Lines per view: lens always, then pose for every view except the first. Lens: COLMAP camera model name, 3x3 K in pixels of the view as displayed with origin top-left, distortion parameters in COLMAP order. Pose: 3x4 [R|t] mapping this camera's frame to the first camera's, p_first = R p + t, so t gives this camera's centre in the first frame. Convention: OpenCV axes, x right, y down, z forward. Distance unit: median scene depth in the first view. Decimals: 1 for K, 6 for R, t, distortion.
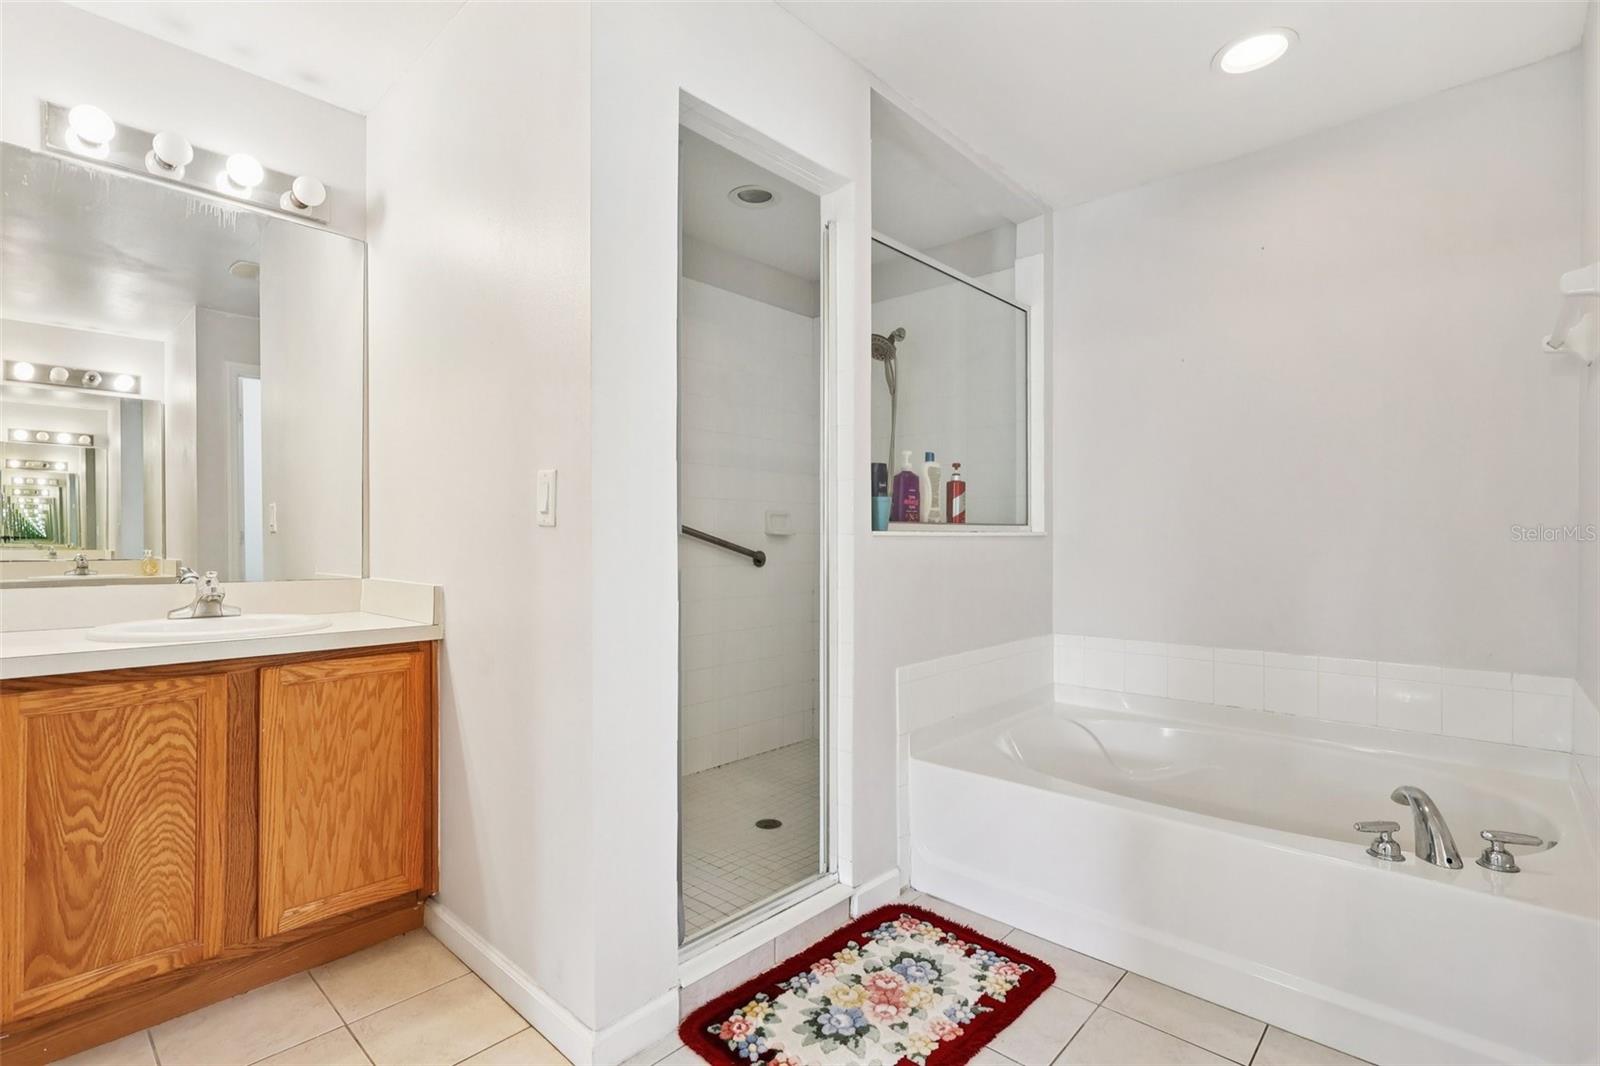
lens RADIAL K [[743.8, 0, 800.0], [0, 743.8, 533.0], [0, 0, 1]] dist [-0.002736, 0.000068]
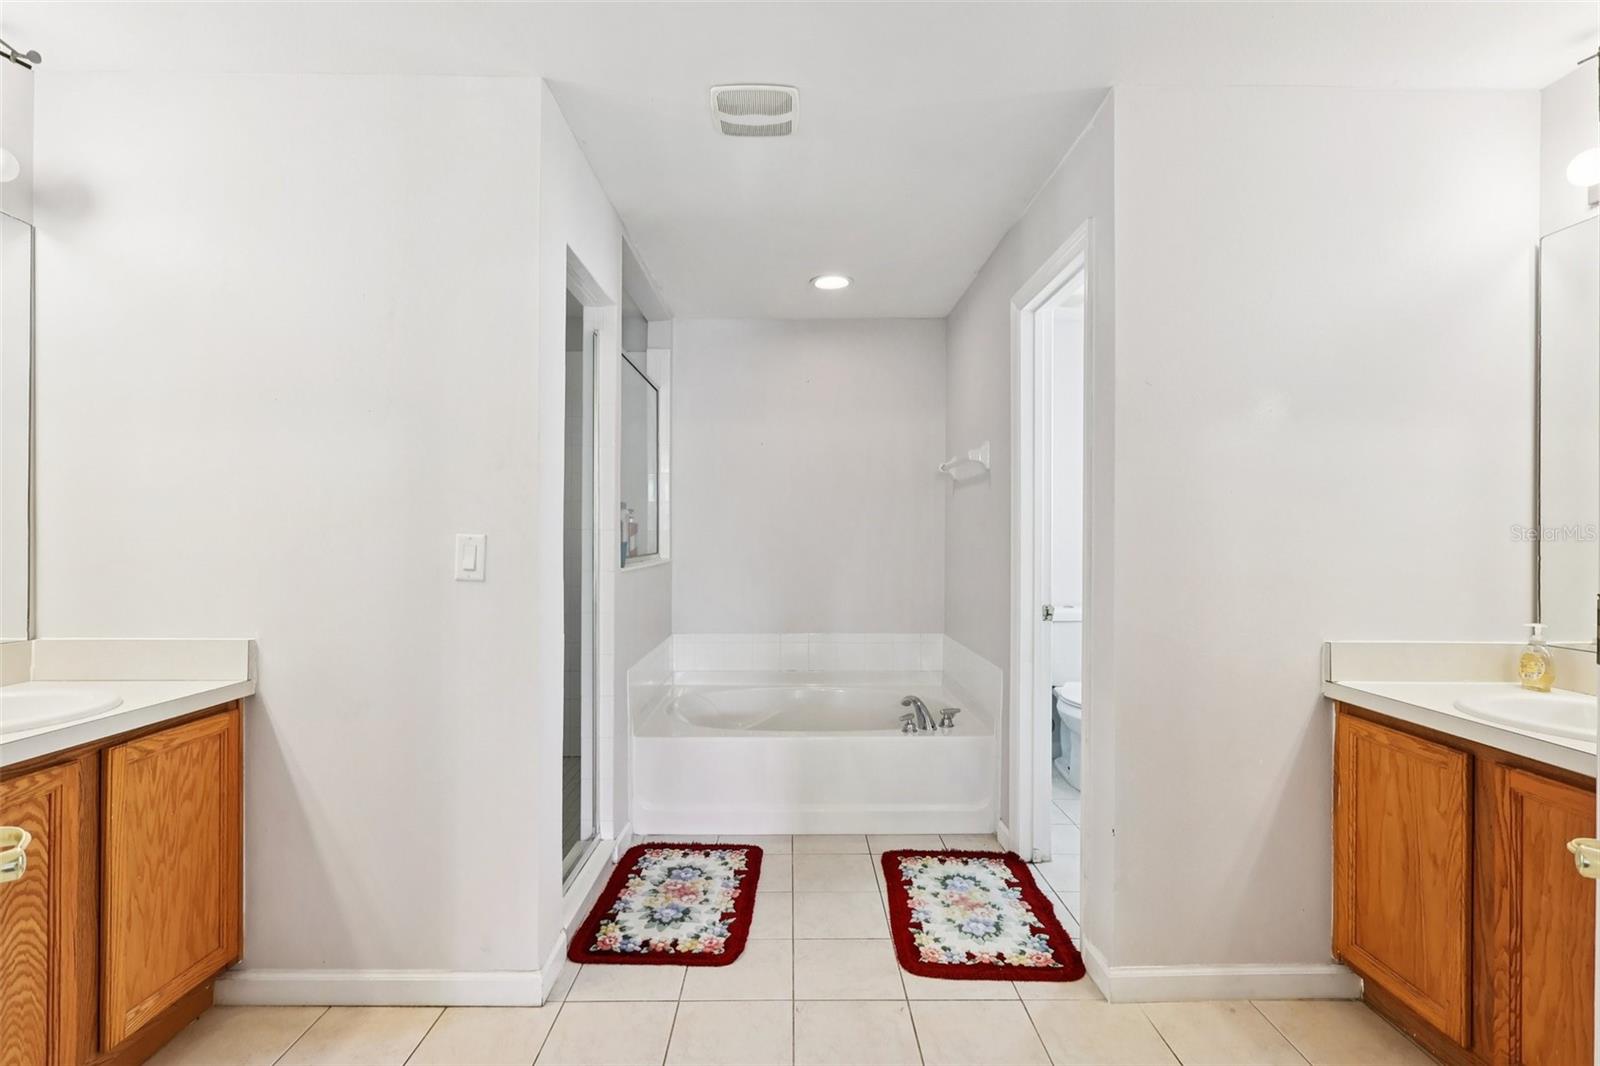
lens RADIAL K [[749.6, 0, 797.6], [0, 749.6, 517.8], [0, 0, 1]] dist [-0.000655, 0.000440]
pose [[0.727296, 0.018842, 0.686066, -0.717275], [-0.008133, 0.999789, -0.018836, -0.084069], [-0.686276, 0.008119, 0.727296, -0.227415]]
